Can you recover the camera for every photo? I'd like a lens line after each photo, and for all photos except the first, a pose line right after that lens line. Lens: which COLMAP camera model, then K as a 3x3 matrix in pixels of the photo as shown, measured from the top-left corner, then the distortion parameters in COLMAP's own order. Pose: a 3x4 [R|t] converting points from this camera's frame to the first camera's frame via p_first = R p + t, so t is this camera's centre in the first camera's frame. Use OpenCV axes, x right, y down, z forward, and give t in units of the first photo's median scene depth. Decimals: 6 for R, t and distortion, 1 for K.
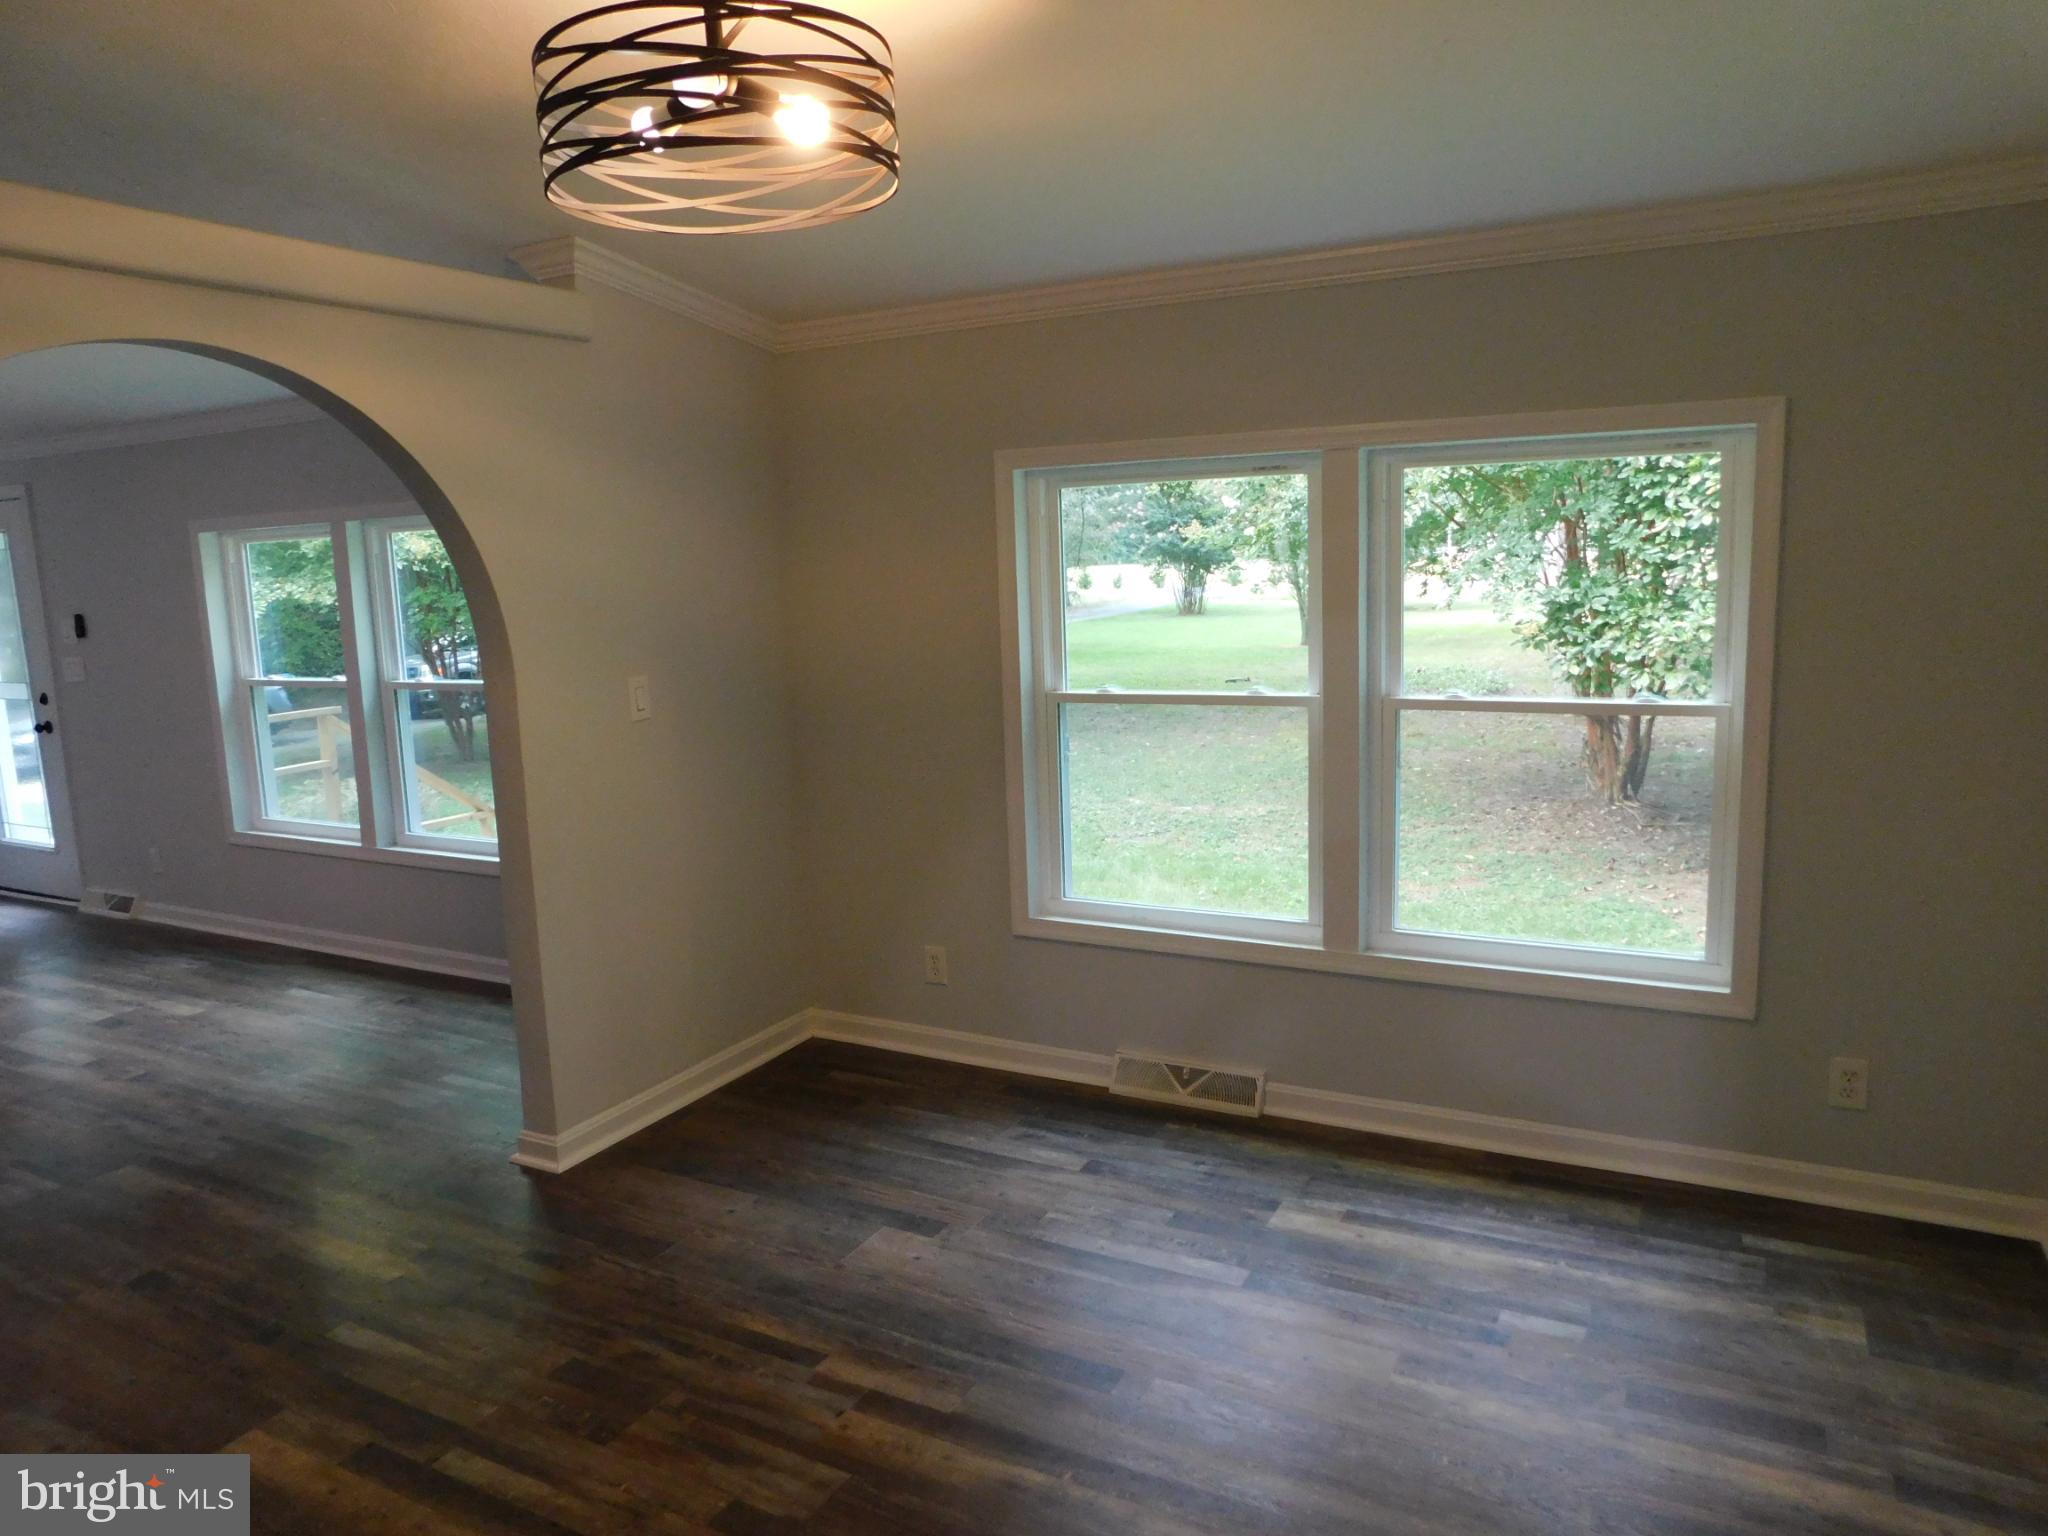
lens RADIAL K [[1354.4, 0, 1021.1], [0, 1354.4, 769.0], [0, 0, 1]] dist [-0.063980, 0.051275]
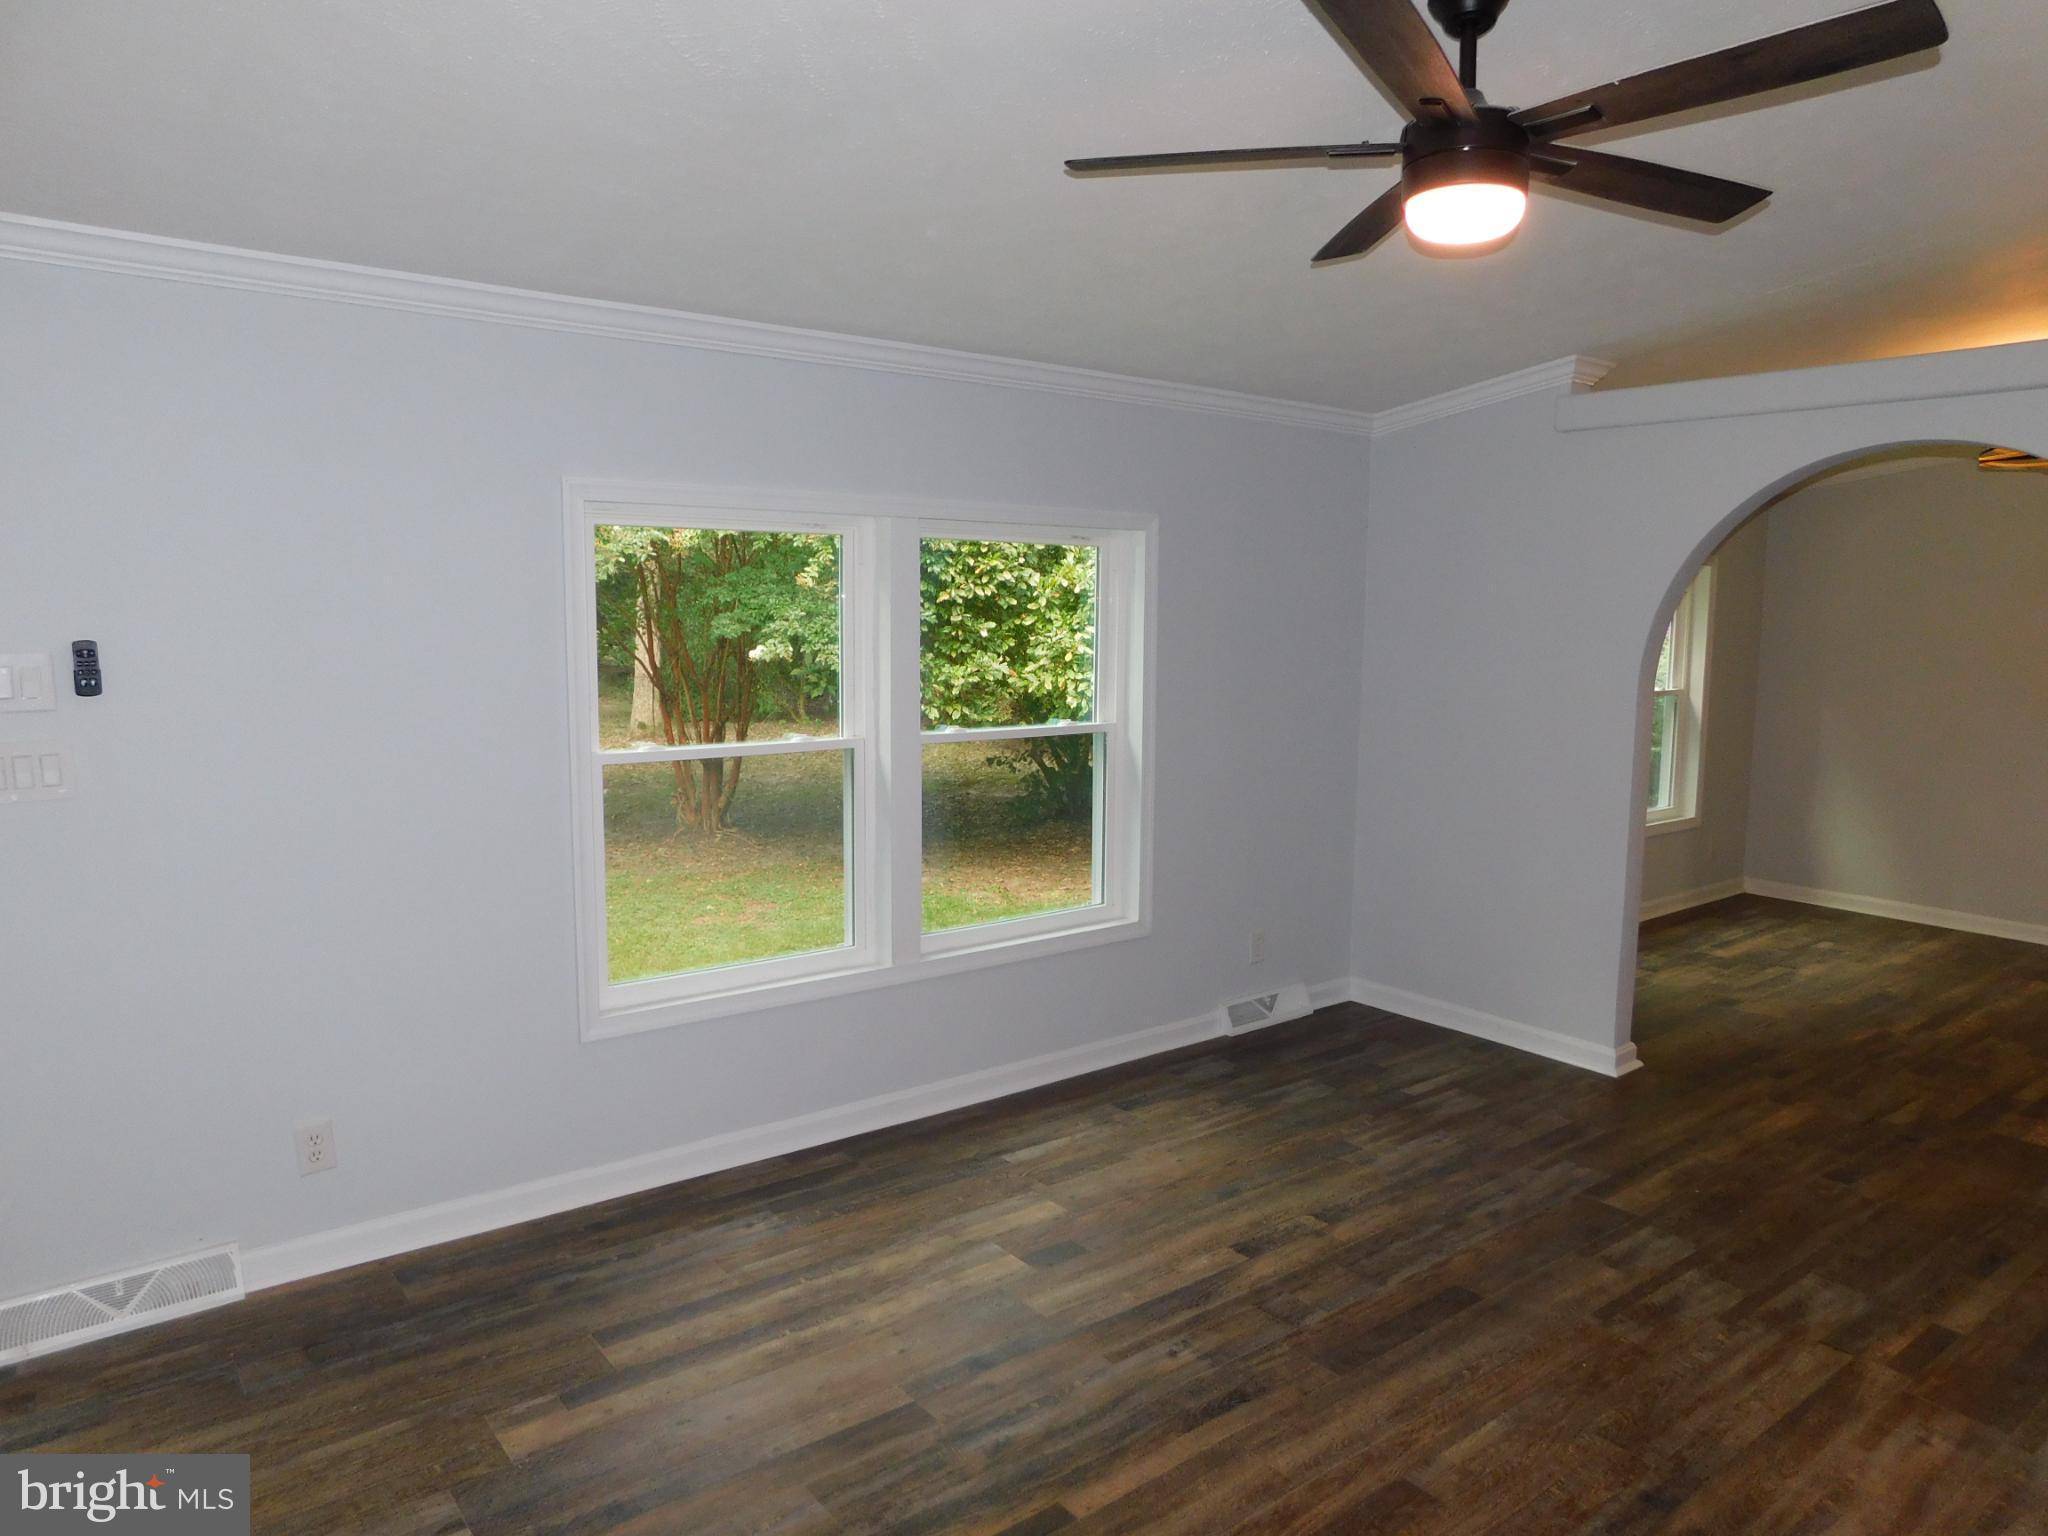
lens RADIAL K [[1354.4, 0, 1022.4], [0, 1354.4, 772.0], [0, 0, 1]] dist [-0.063980, 0.051275]
pose [[0.401771, -0.071423, 0.912951, -1.828083], [0.118547, 0.992621, 0.025485, -0.093030], [-0.908035, 0.097988, 0.407273, 1.024529]]
